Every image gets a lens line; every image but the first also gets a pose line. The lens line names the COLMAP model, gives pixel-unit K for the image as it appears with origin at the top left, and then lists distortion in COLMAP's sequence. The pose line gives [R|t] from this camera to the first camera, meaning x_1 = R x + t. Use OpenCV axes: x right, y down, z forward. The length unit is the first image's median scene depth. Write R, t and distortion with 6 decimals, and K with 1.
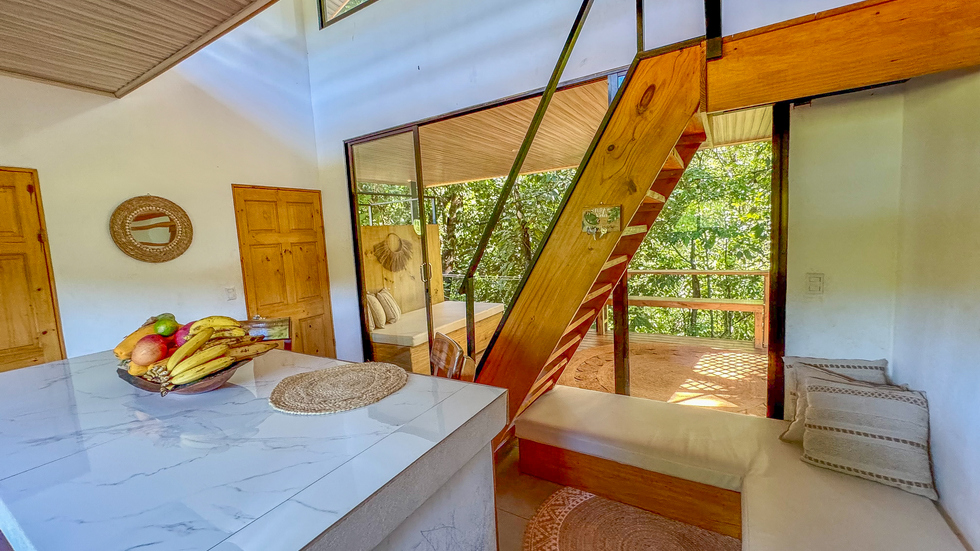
lens RADIAL K [[393.3, 0, 491.7], [0, 393.3, 273.5], [0, 0, 1]] dist [-0.002172, -0.000342]
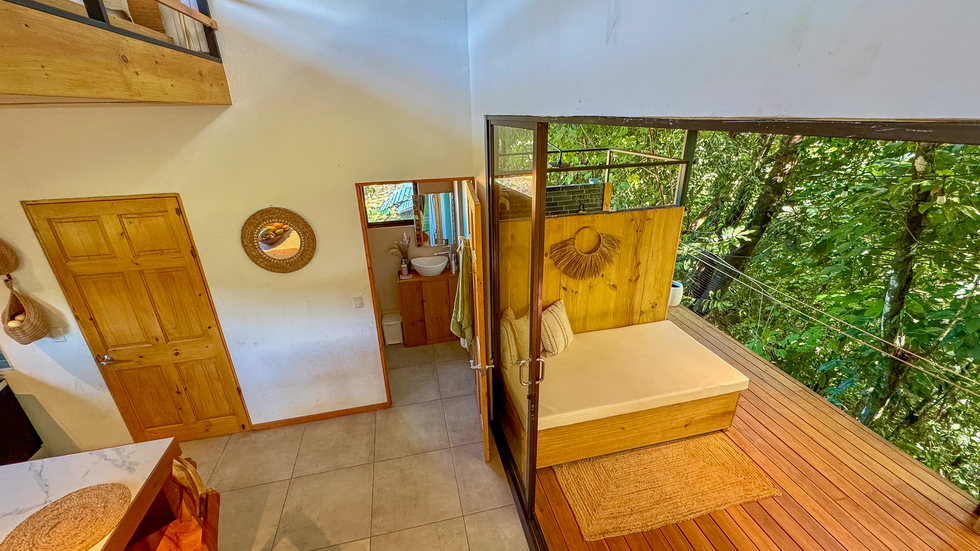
lens RADIAL K [[393.3, 0, 491.7], [0, 393.3, 273.5], [0, 0, 1]] dist [-0.002172, -0.000342]
pose [[0.695823, 0.314001, -0.645937, 0.177519], [-0.092349, 0.931016, 0.353102, -0.461283], [0.712252, -0.186045, 0.676819, 0.746163]]
